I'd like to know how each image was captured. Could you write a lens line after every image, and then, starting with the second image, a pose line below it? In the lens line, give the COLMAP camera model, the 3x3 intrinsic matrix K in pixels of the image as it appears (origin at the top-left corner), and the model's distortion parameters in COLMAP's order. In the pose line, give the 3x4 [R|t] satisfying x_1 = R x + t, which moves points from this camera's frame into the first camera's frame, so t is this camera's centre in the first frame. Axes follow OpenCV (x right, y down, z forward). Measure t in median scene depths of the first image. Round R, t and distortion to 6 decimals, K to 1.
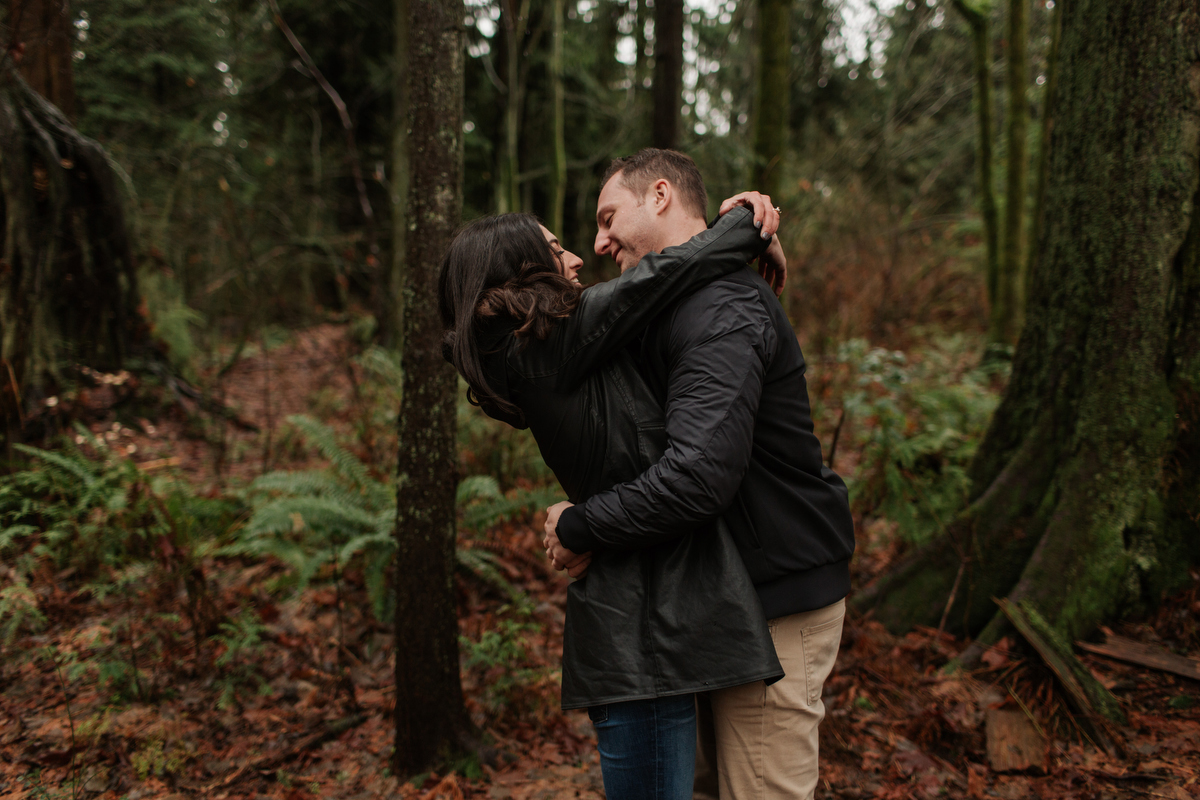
lens RADIAL K [[1138.0, 0, 600.0], [0, 1138.0, 400.0], [0, 0, 1]] dist [-0.001773, -0.016979]
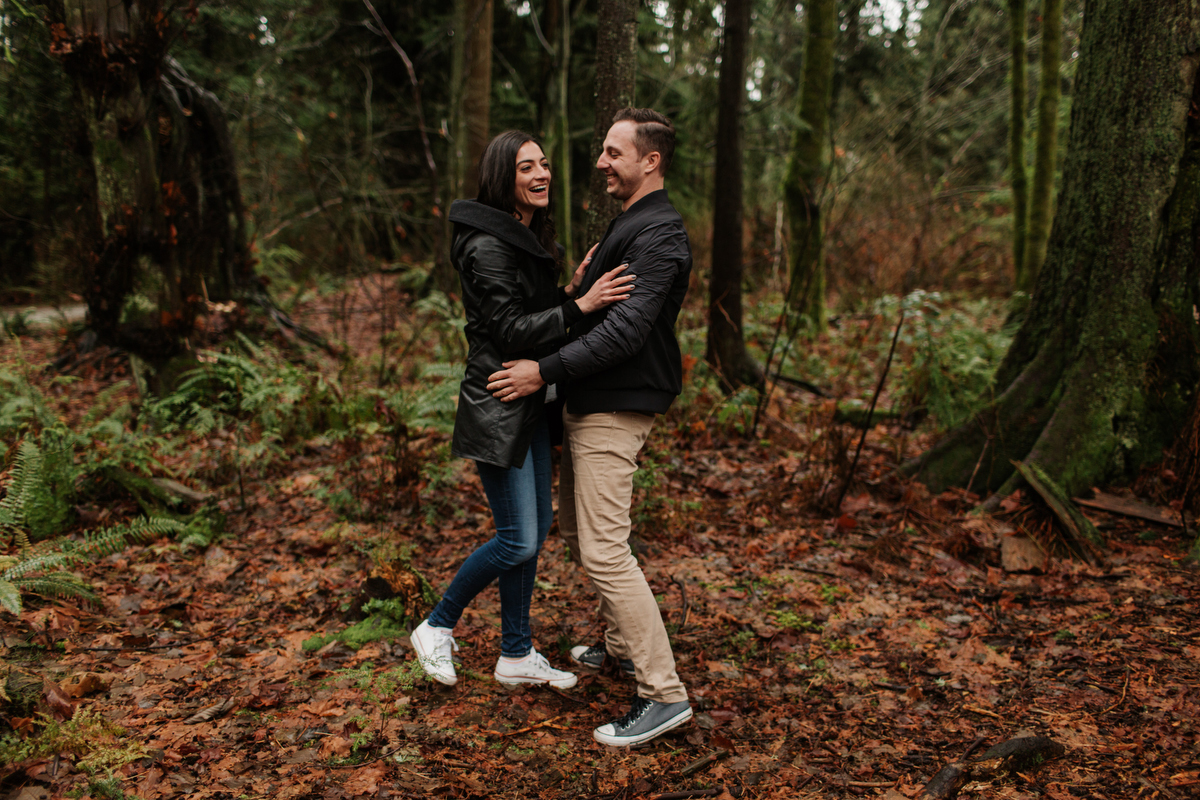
lens RADIAL K [[1138.0, 0, 600.0], [0, 1138.0, 400.0], [0, 0, 1]] dist [-0.001773, -0.016979]
pose [[0.999408, 0.030525, -0.015871, -0.104305], [-0.030013, 0.999053, 0.031507, 0.070202], [0.016818, -0.031012, 0.999378, -0.304294]]
